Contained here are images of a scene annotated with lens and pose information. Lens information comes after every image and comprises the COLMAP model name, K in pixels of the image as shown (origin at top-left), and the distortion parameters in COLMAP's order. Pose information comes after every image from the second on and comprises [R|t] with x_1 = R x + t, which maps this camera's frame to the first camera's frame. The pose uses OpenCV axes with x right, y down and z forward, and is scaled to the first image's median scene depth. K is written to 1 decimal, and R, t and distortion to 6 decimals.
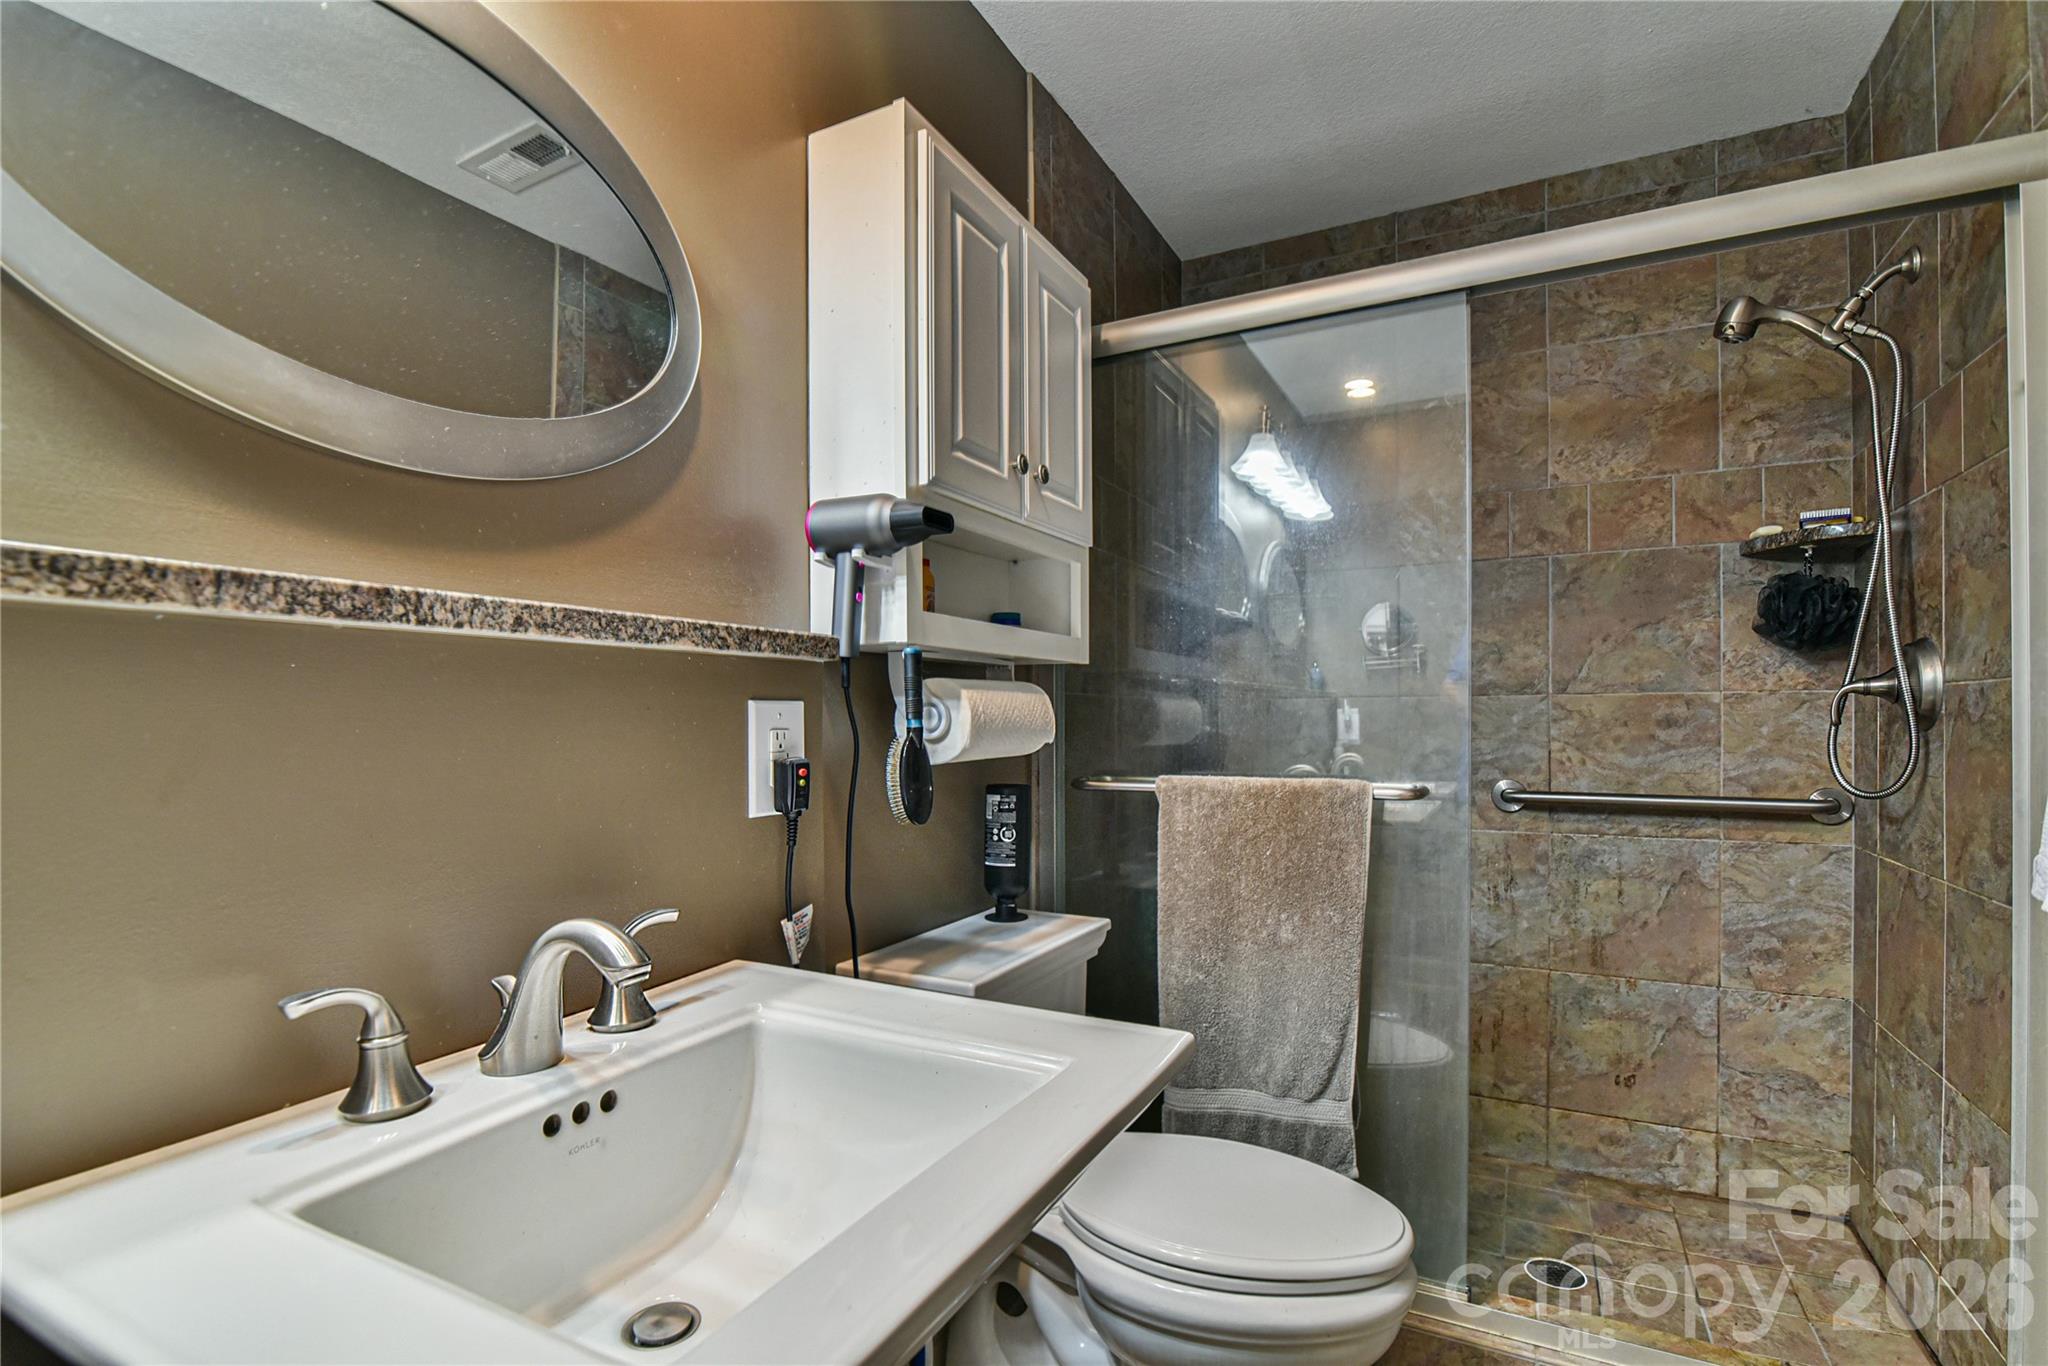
lens RADIAL K [[955.7, 0, 1047.8], [0, 955.7, 721.7], [0, 0, 1]] dist [-0.024315, 0.000446]
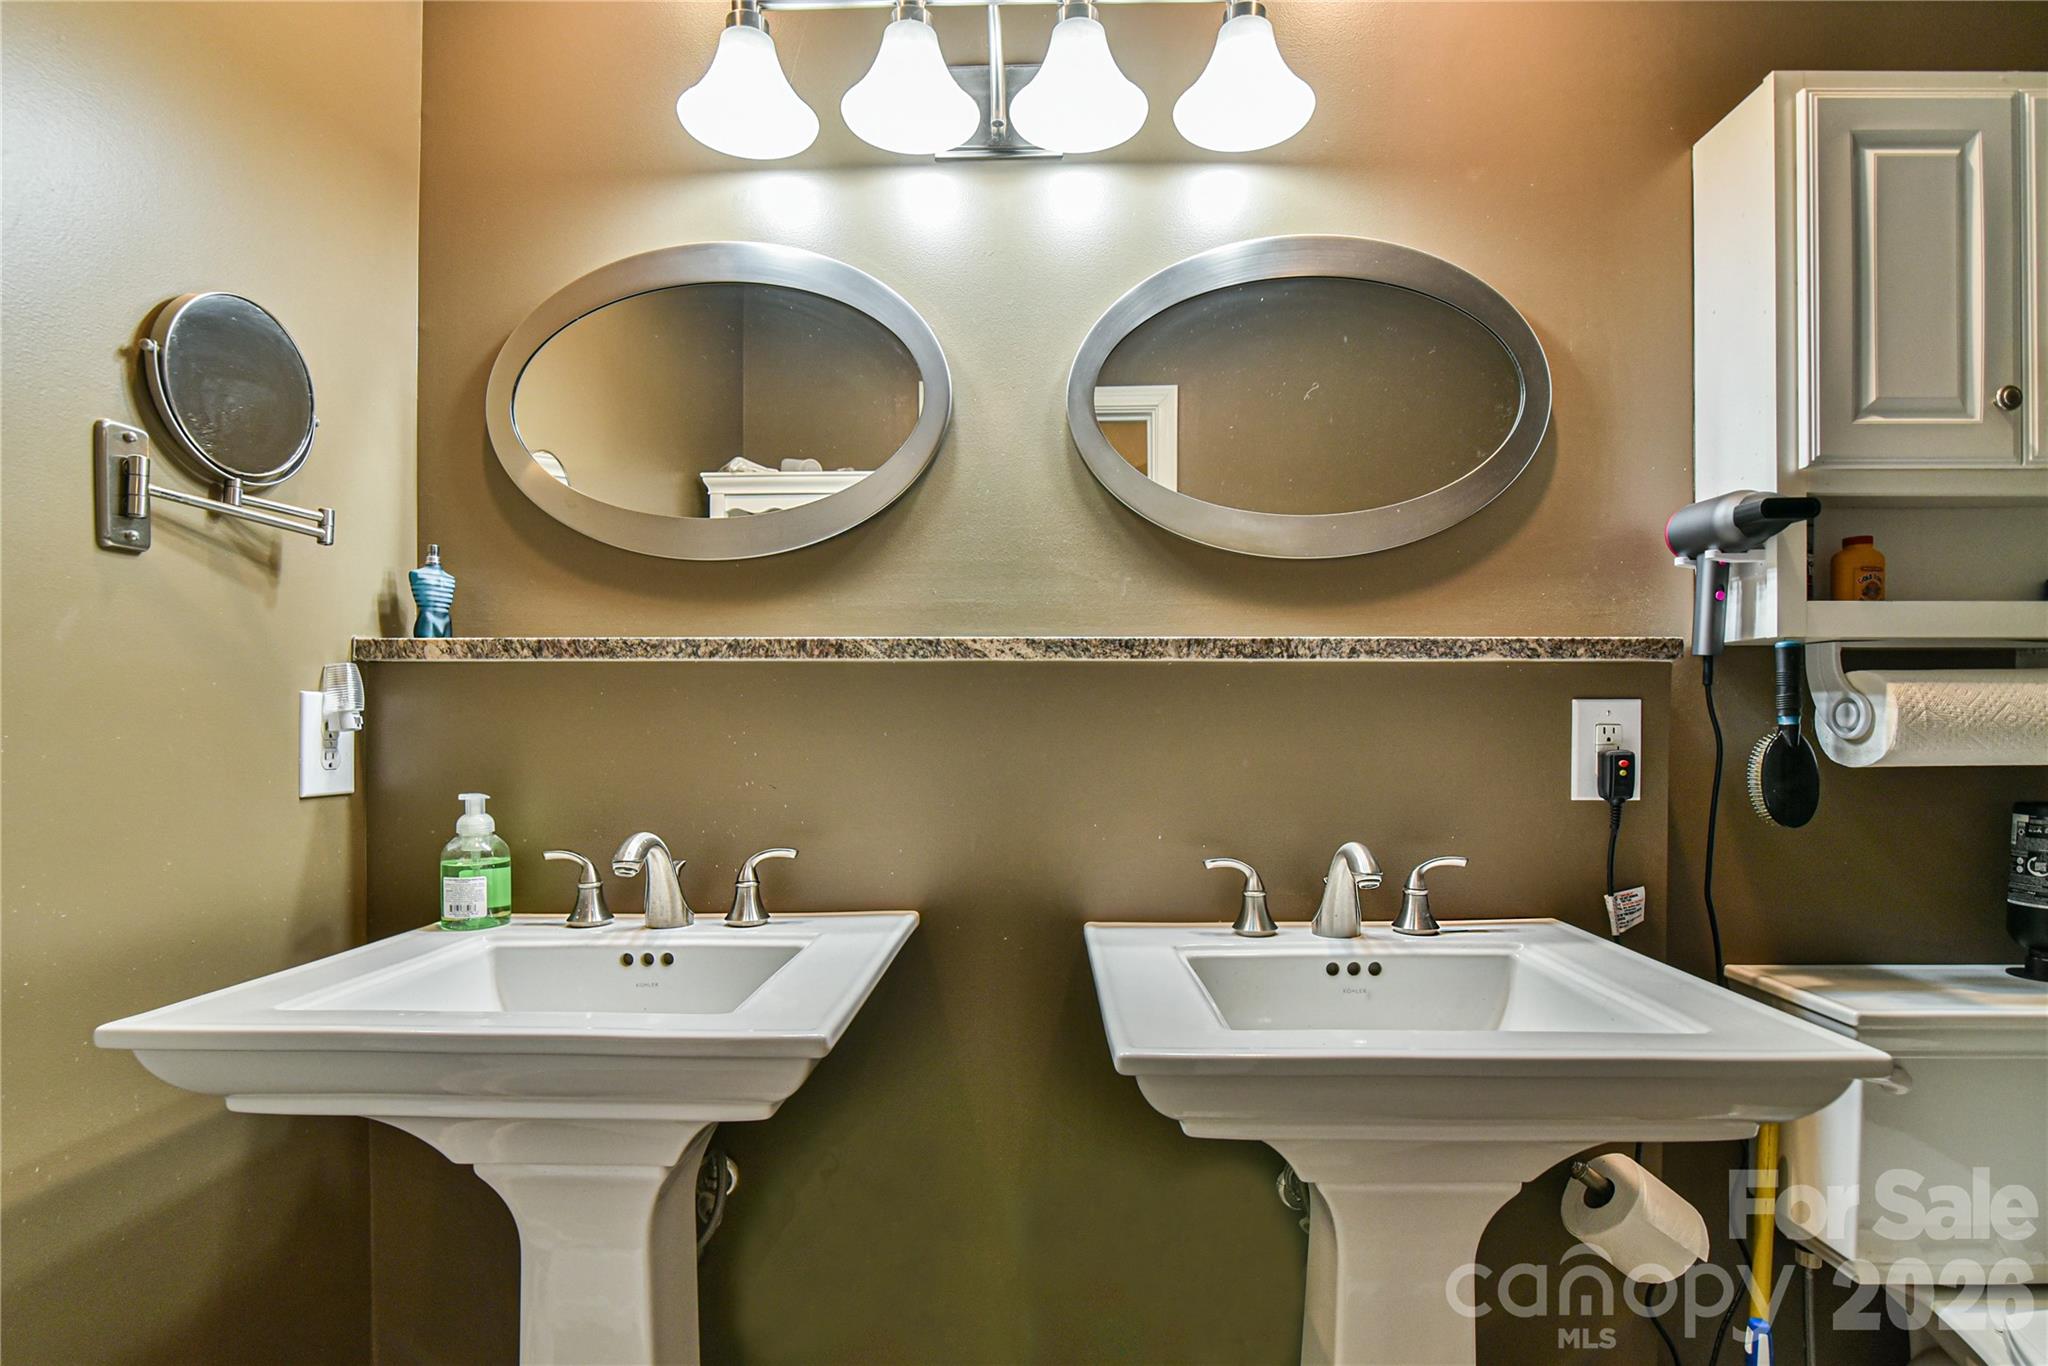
lens RADIAL K [[955.7, 0, 1026.6], [0, 955.7, 701.5], [0, 0, 1]] dist [-0.024315, 0.000446]
pose [[0.430315, -0.007113, -0.902651, 0.443783], [-0.008149, 0.999898, -0.011764, -0.000856], [0.902642, 0.012418, 0.430213, -0.102435]]
